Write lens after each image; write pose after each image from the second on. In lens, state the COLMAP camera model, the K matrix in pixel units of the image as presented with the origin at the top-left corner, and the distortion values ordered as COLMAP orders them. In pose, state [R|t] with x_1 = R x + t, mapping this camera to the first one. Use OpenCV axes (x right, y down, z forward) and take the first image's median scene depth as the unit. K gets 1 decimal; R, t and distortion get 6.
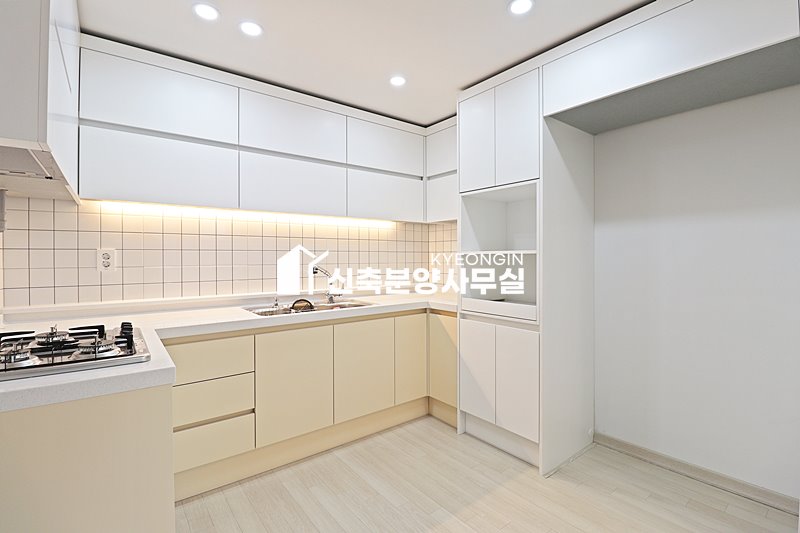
lens RADIAL K [[371.1, 0, 397.4], [0, 371.1, 258.9], [0, 0, 1]] dist [0.000041, -0.012498]
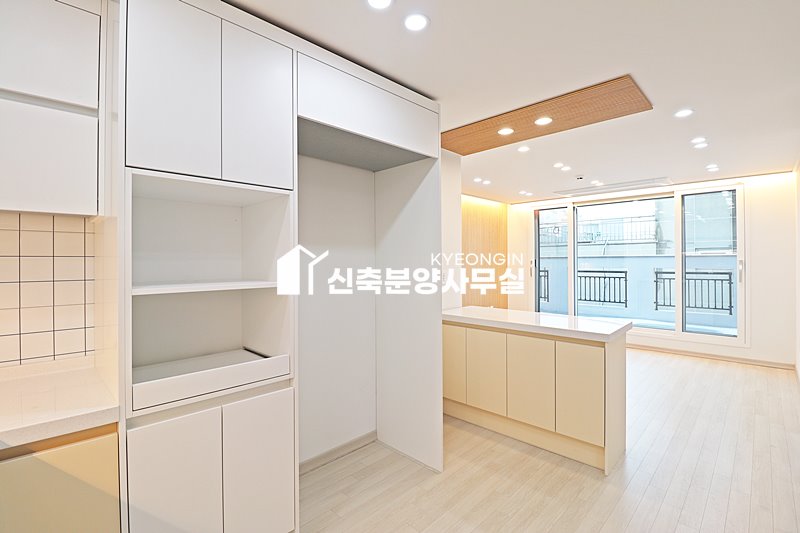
lens RADIAL K [[367.3, 0, 398.8], [0, 367.3, 260.8], [0, 0, 1]] dist [0.001841, -0.012409]
pose [[-0.120298, 0.003356, 0.992732, -0.376211], [0.010339, 0.999944, -0.002128, -0.058311], [-0.992684, 0.010008, -0.120326, 0.788364]]
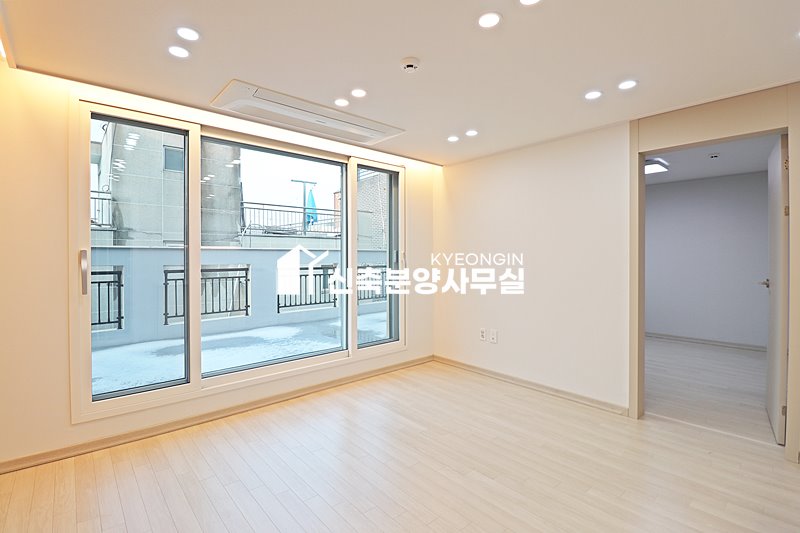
lens RADIAL K [[371.1, 0, 397.4], [0, 371.1, 258.9], [0, 0, 1]] dist [0.000041, -0.012498]
pose [[-0.998515, 0.001509, -0.054461, 1.537287], [0.001134, 0.999975, 0.006919, -0.024355], [0.054470, 0.006847, -0.998492, 0.475622]]
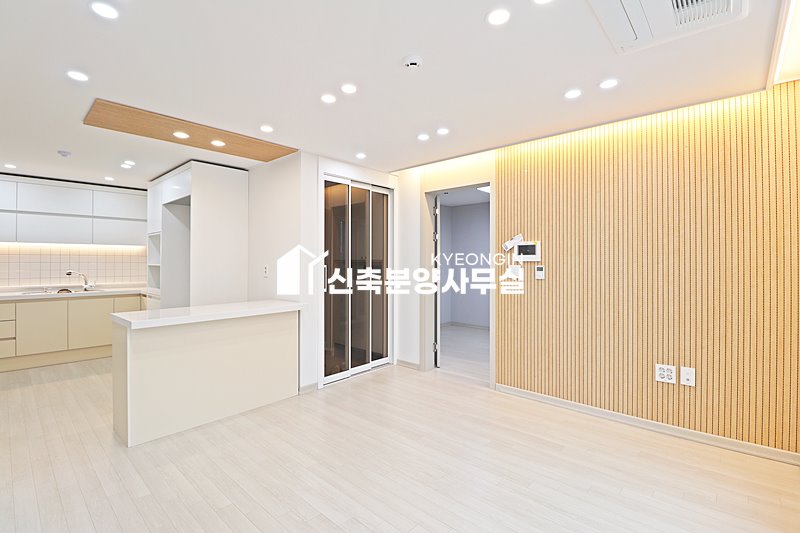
lens RADIAL K [[367.3, 0, 398.8], [0, 367.3, 260.8], [0, 0, 1]] dist [0.001841, -0.012409]
pose [[0.986075, 0.005971, 0.166194, 1.283638], [-0.004532, 0.999949, -0.009032, -0.026239], [-0.166240, 0.008153, 0.986052, -1.261916]]
